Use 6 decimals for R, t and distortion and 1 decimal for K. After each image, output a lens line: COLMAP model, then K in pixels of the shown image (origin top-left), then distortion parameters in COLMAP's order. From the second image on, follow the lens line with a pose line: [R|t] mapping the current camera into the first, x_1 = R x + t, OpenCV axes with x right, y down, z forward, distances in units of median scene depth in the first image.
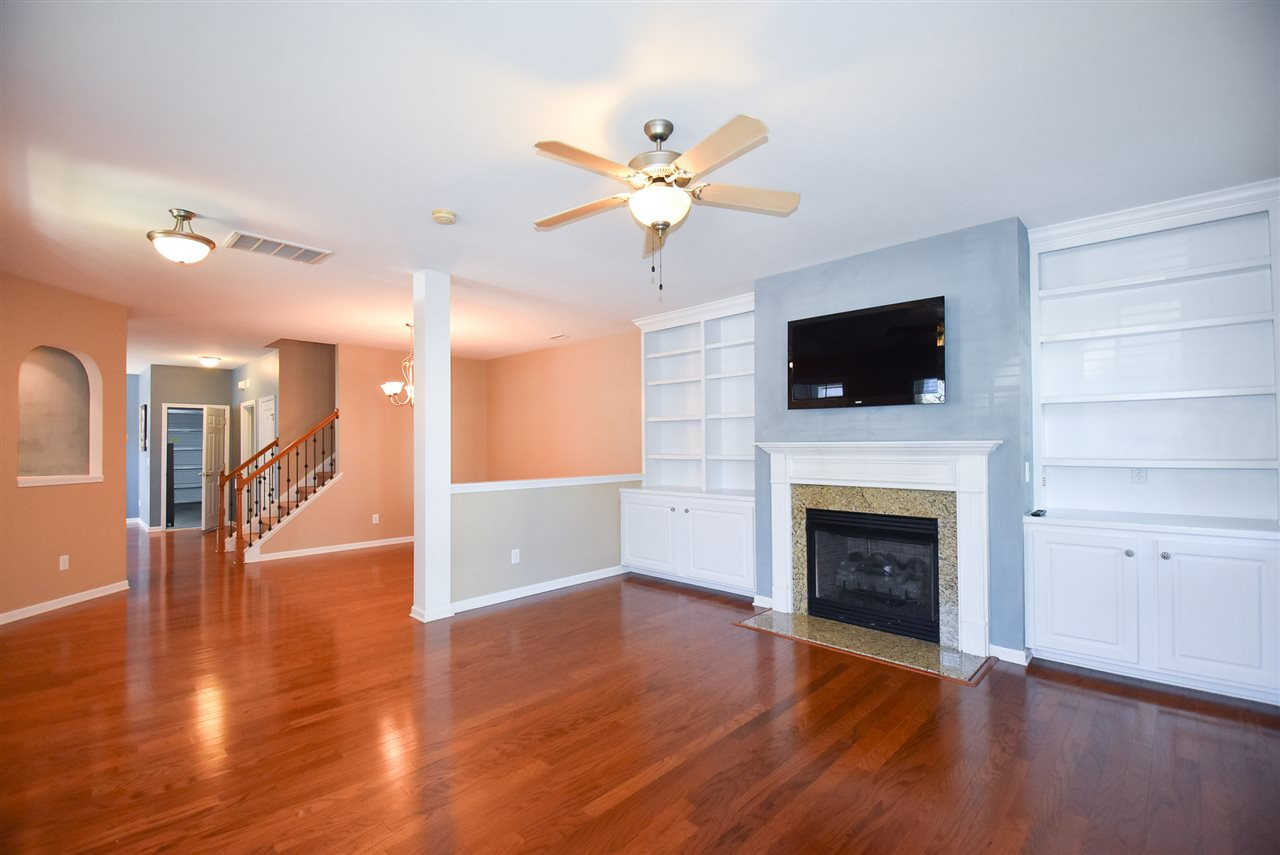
lens RADIAL K [[536.0, 0, 640.0], [0, 536.0, 427.5], [0, 0, 1]] dist [-0.040294, 0.000161]
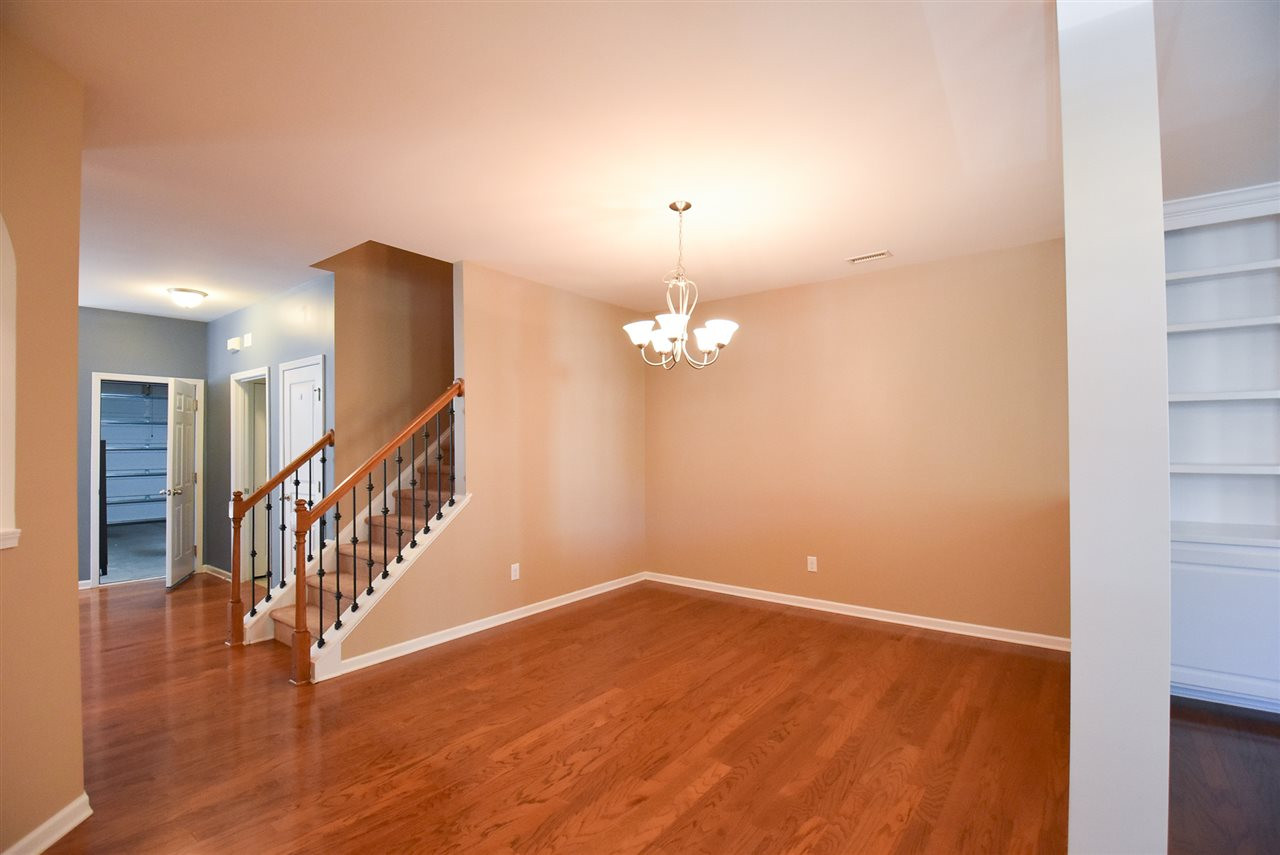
lens RADIAL K [[573.4, 0, 640.5], [0, 573.4, 433.5], [0, 0, 1]] dist [0.000535, -0.018318]
pose [[0.997470, 0.003478, 0.071000, -0.341615], [-0.004827, 0.999811, 0.018830, 0.007685], [-0.070922, -0.019125, 0.997299, 0.308916]]
